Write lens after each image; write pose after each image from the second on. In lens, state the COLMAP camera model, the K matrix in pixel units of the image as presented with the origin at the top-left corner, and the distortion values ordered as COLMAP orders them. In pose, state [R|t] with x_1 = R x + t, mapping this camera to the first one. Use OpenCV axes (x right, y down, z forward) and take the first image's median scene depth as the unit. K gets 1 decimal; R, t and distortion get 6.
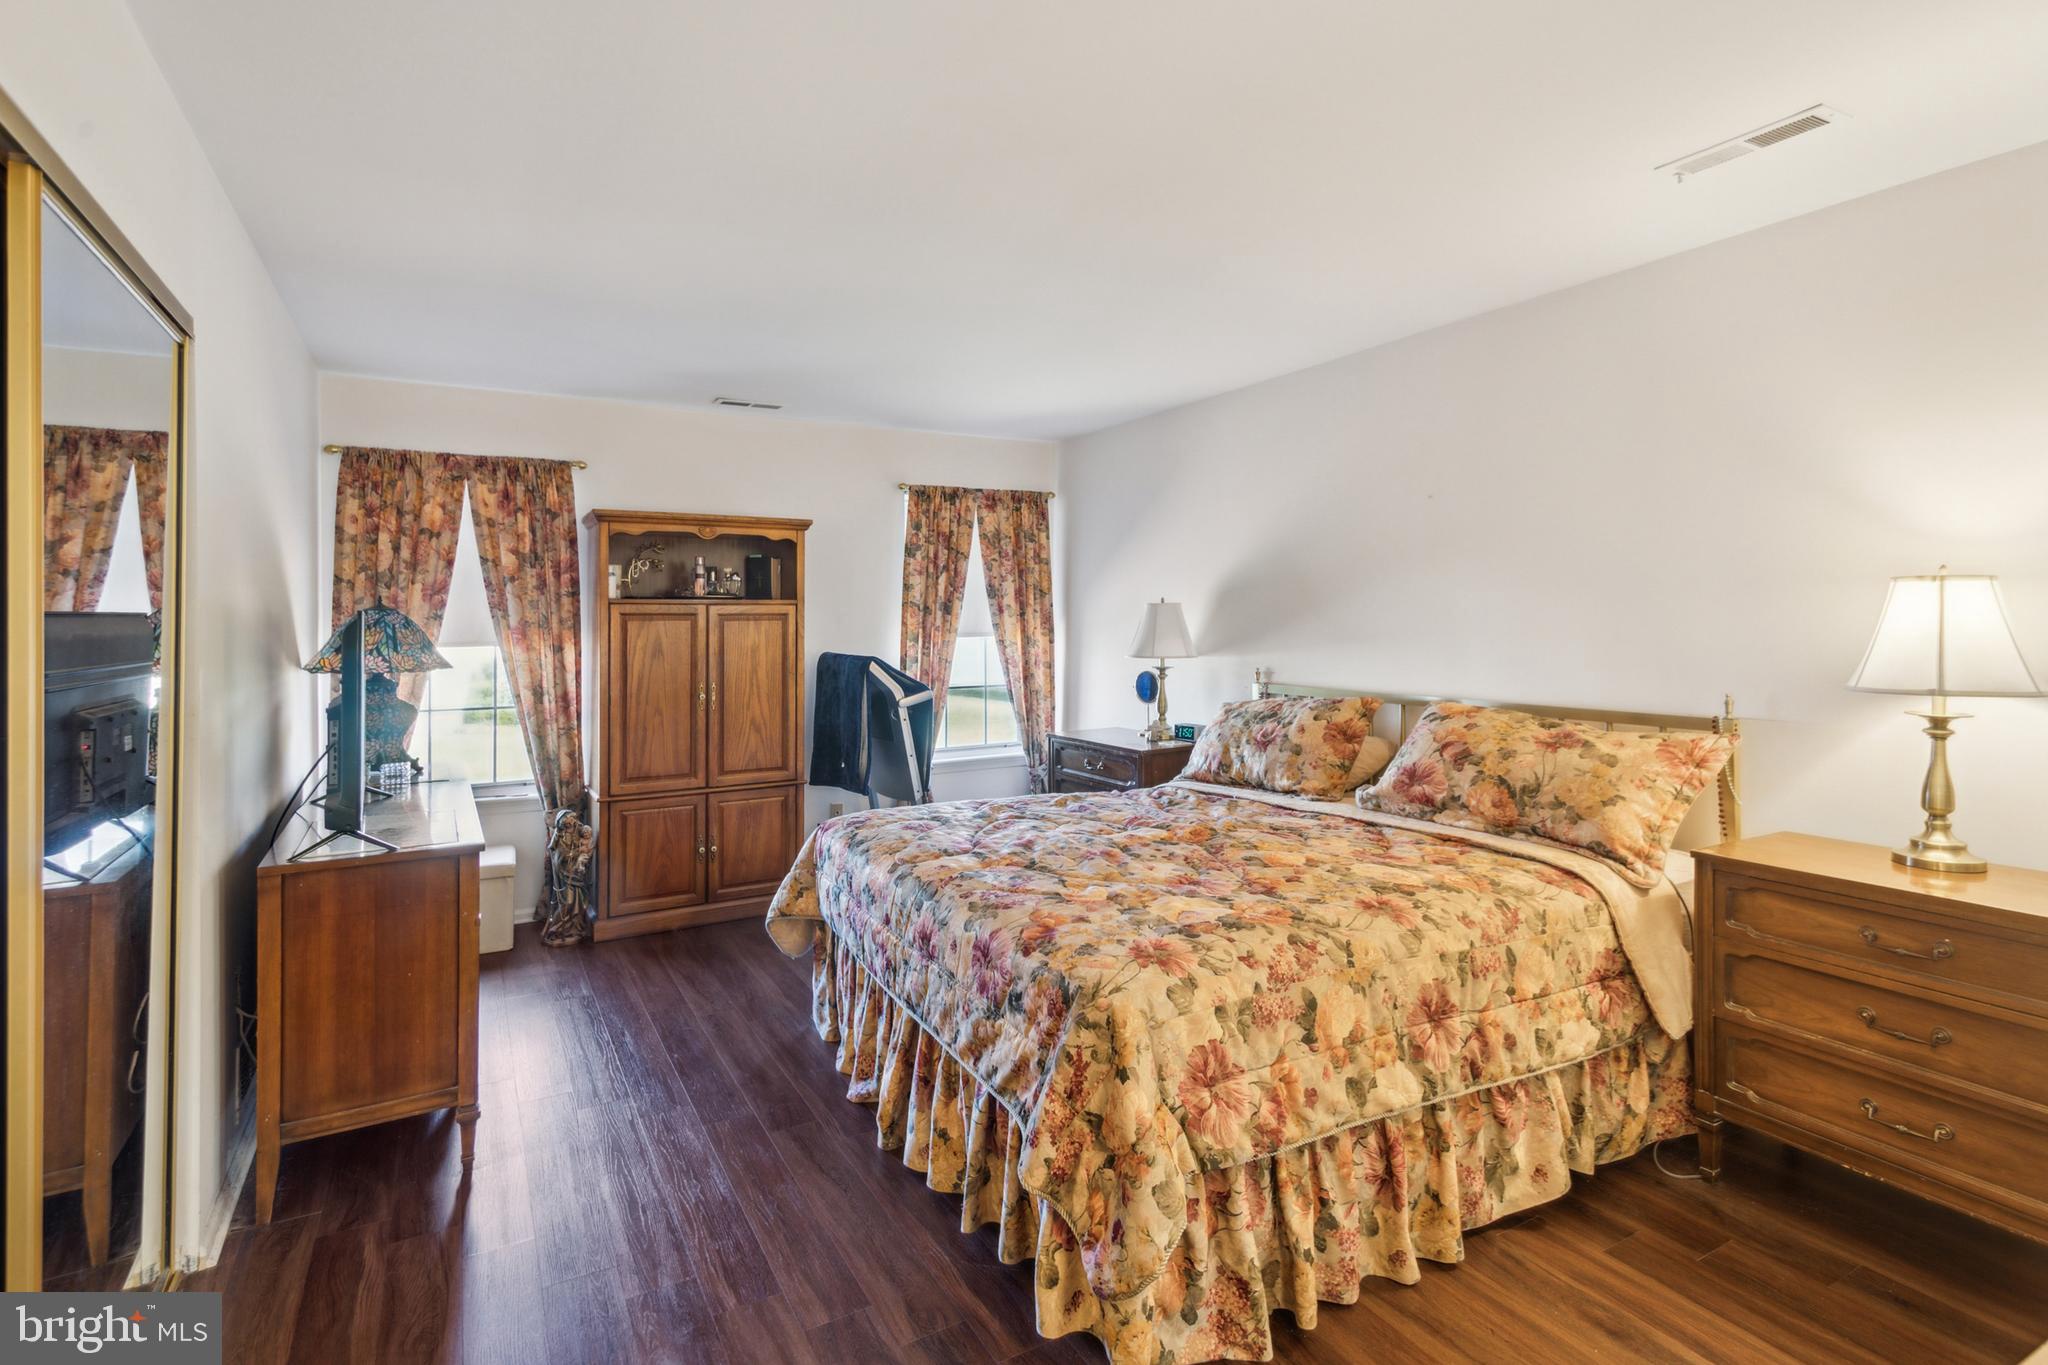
lens RADIAL K [[1011.3, 0, 1024.5], [0, 1011.3, 638.7], [0, 0, 1]] dist [0.020249, -0.012295]
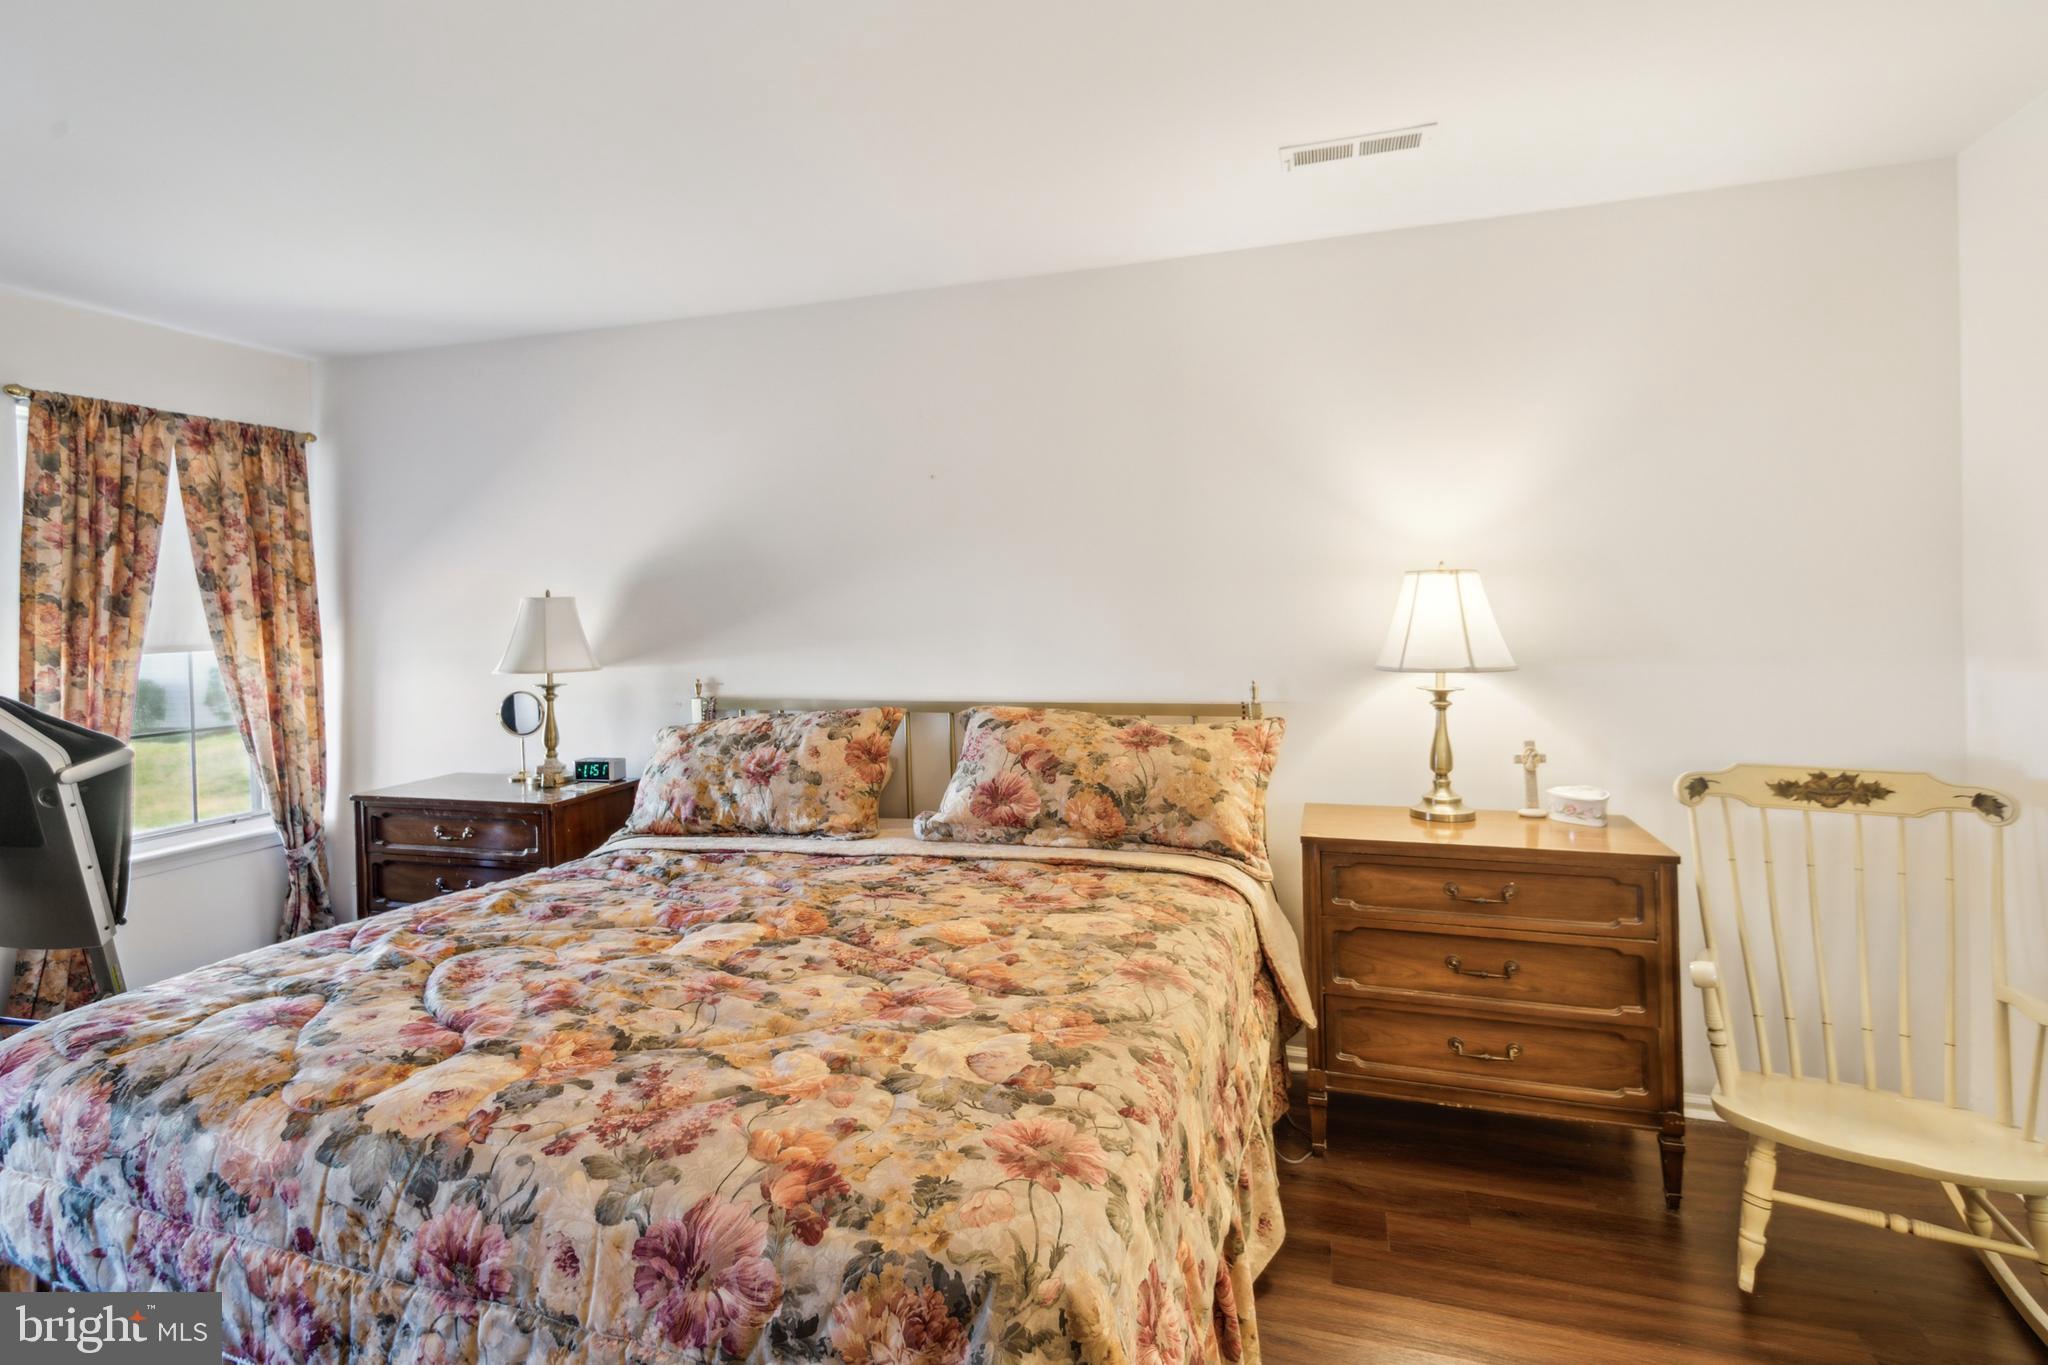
lens RADIAL K [[1011.3, 0, 1024.5], [0, 1011.3, 638.7], [0, 0, 1]] dist [0.020249, -0.012295]
pose [[0.726009, -0.024238, 0.687258, -0.193373], [0.025851, 0.999634, 0.007947, -0.003539], [-0.687199, 0.011997, 0.726370, 0.371119]]
